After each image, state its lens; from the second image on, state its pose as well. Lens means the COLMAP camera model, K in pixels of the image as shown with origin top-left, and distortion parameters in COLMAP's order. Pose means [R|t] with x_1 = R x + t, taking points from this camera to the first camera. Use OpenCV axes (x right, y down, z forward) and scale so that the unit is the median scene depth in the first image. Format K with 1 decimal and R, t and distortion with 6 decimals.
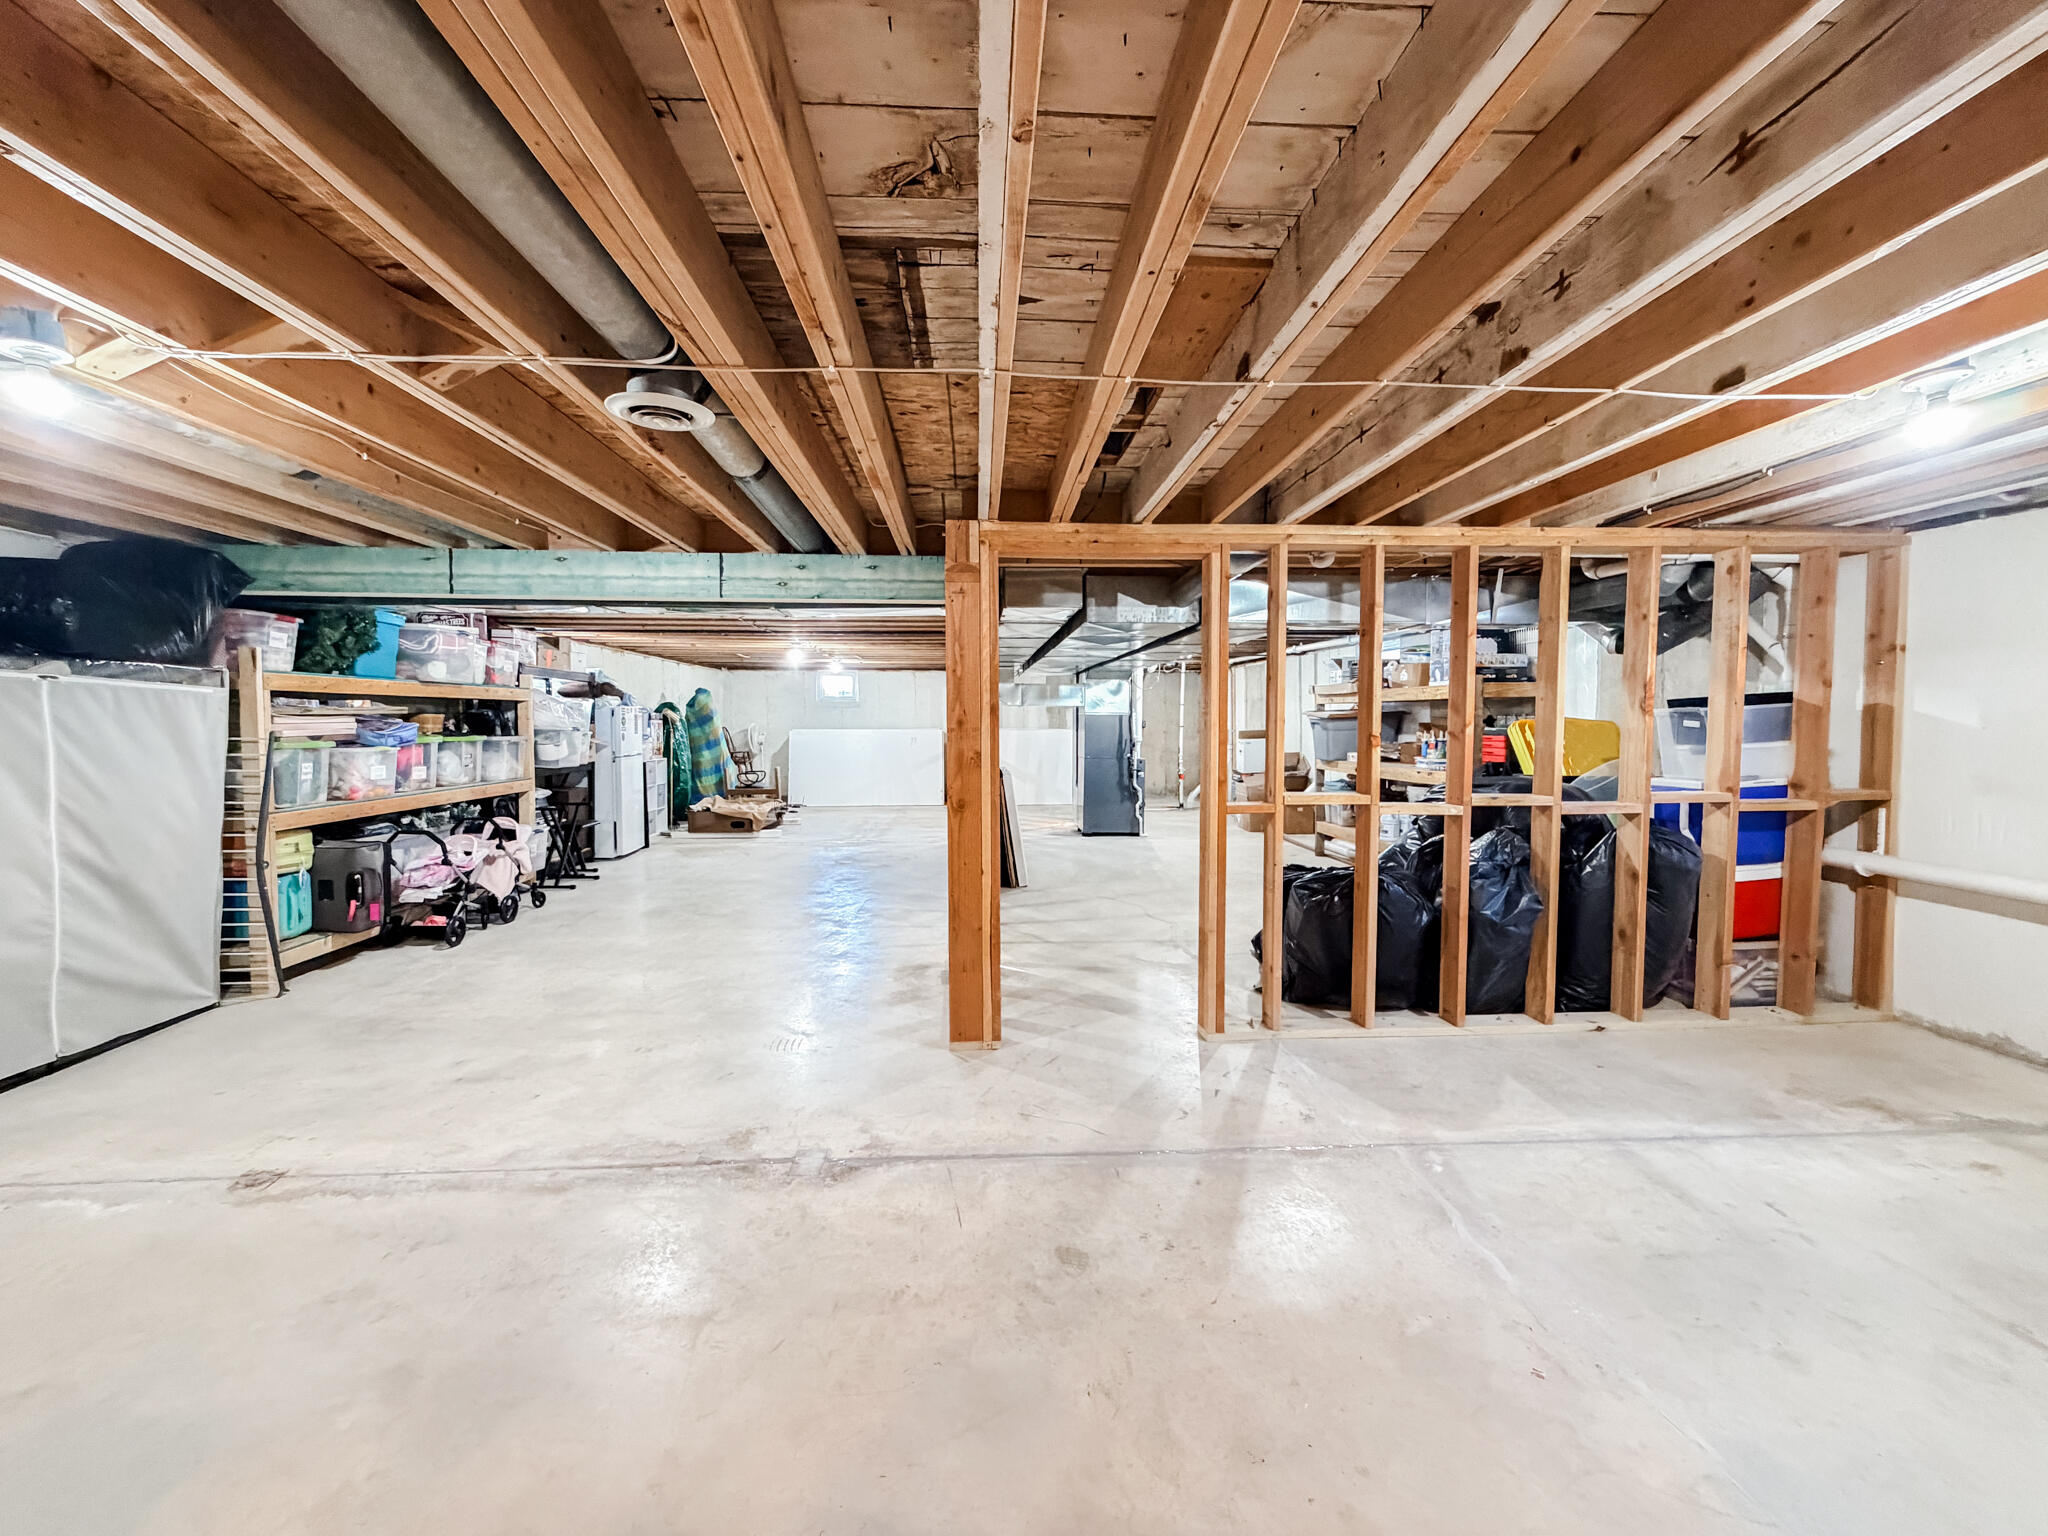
lens RADIAL K [[817.8, 0, 1025.9], [0, 817.8, 765.1], [0, 0, 1]] dist [0.000720, -0.000150]
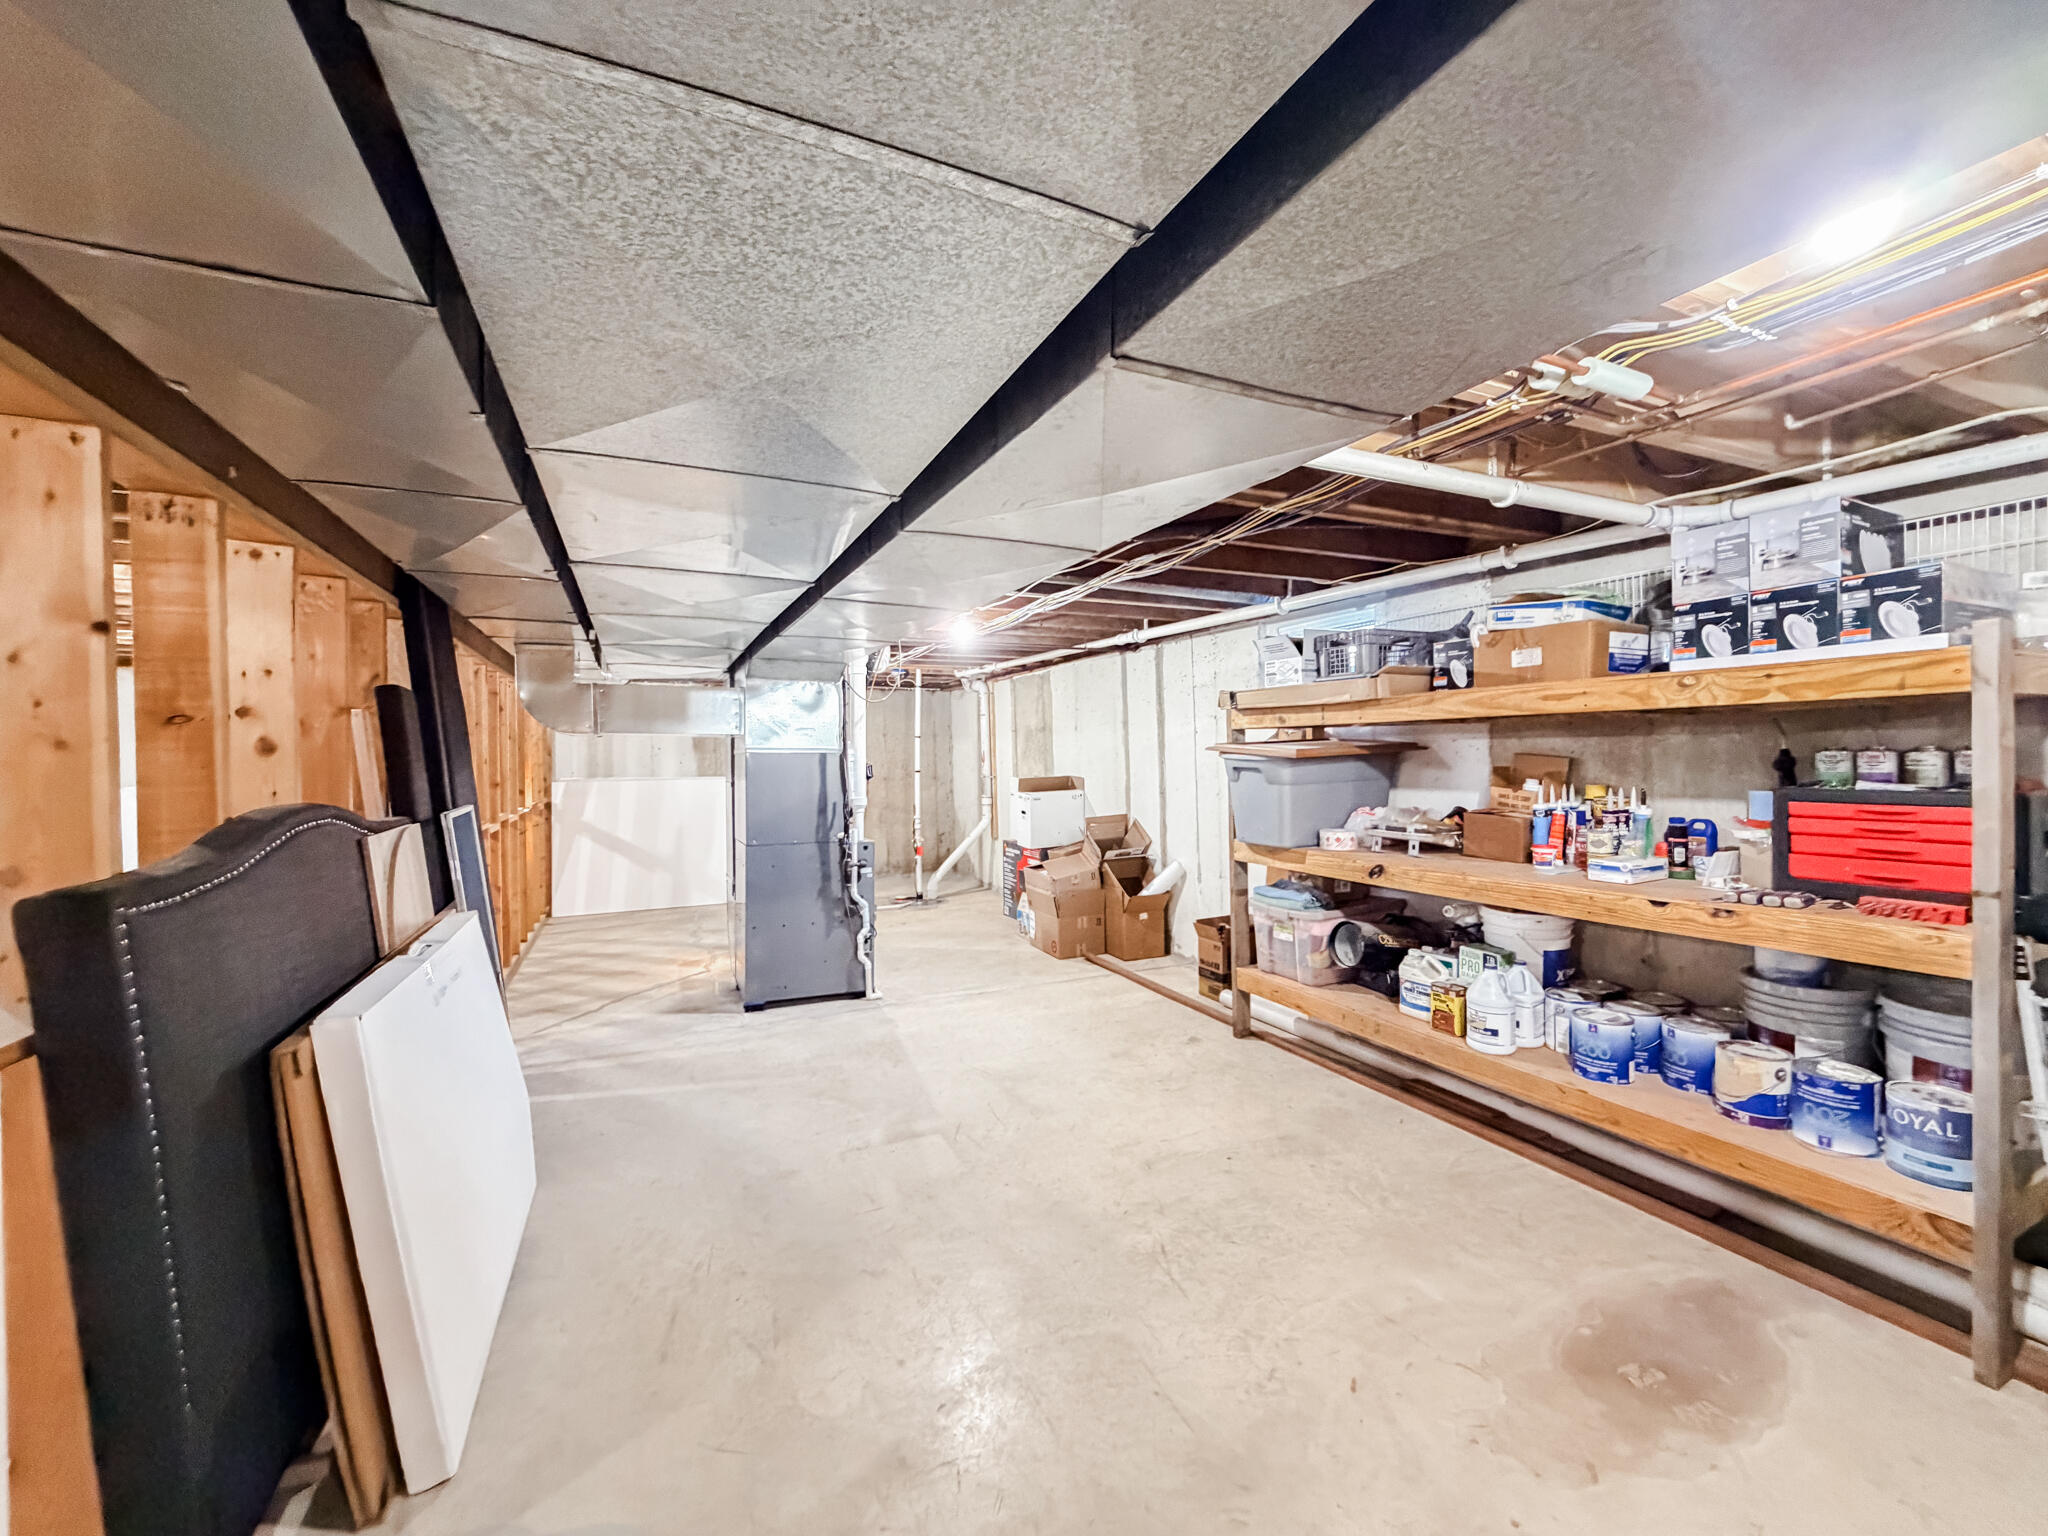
lens RADIAL K [[817.8, 0, 1028.4], [0, 817.8, 774.1], [0, 0, 1]] dist [0.000720, -0.000150]
pose [[0.930596, -0.014037, 0.365780, 0.077532], [0.027216, 0.999152, -0.030898, -0.046465], [-0.365036, 0.038709, 0.930188, 0.756350]]
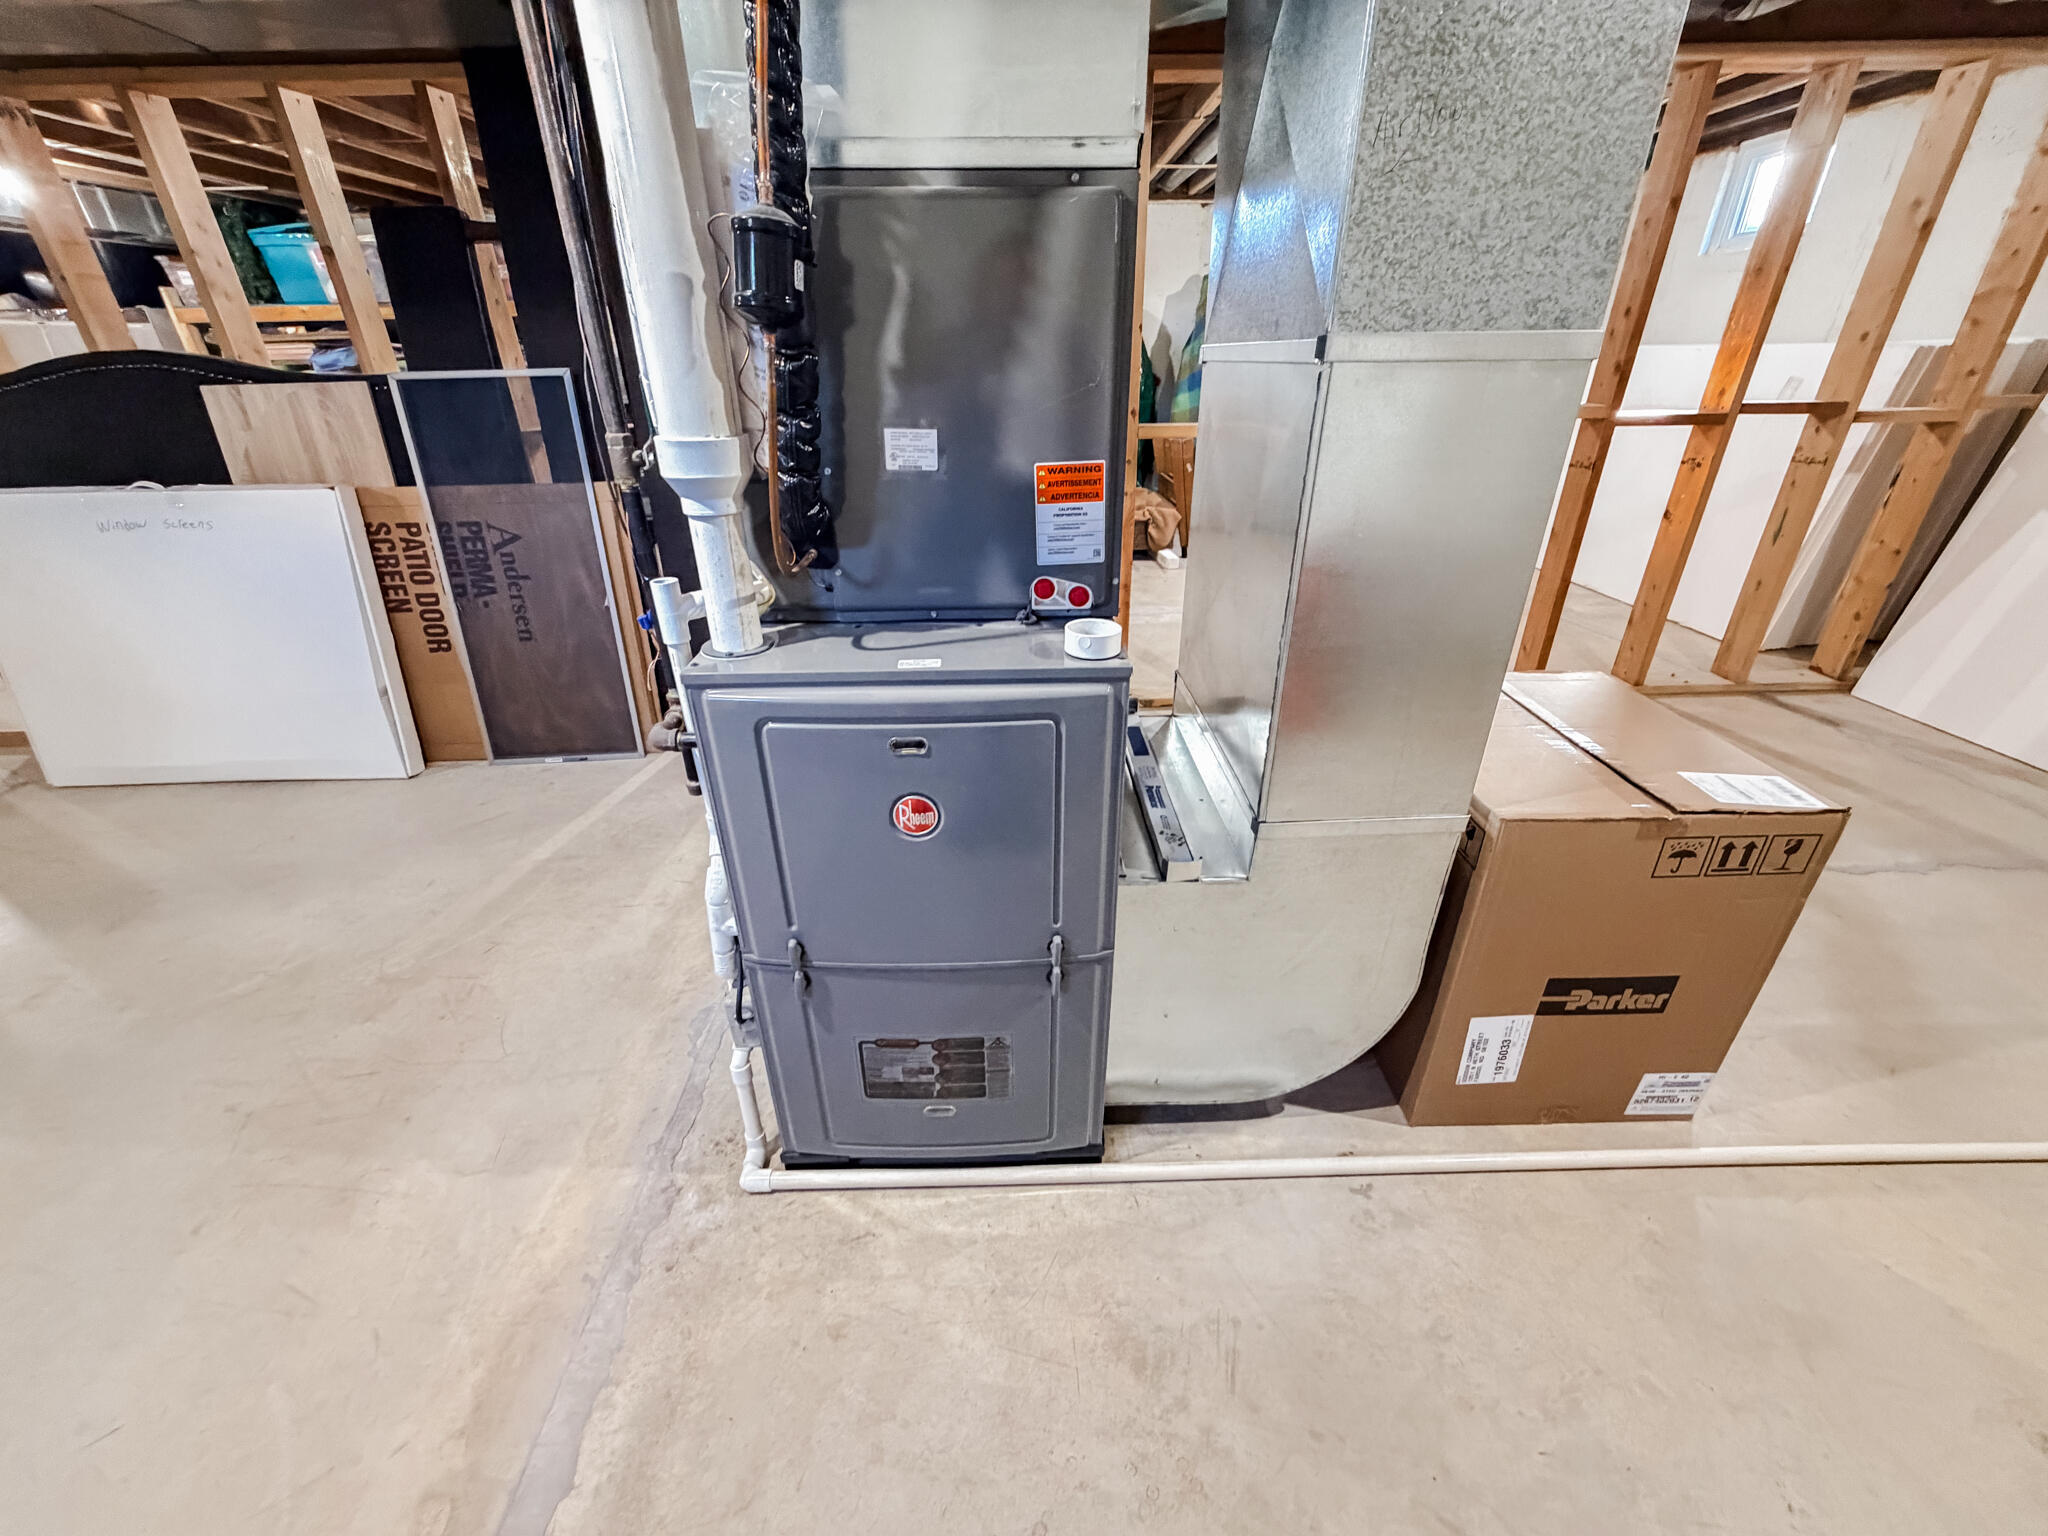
lens RADIAL K [[817.8, 0, 1019.6], [0, 817.8, 764.4], [0, 0, 1]] dist [0.000720, -0.000150]
pose [[-0.039318, 0.451602, -0.891353, 0.400081], [-0.037773, 0.890733, 0.452955, -0.071885], [0.998513, 0.051478, -0.017964, 1.688049]]
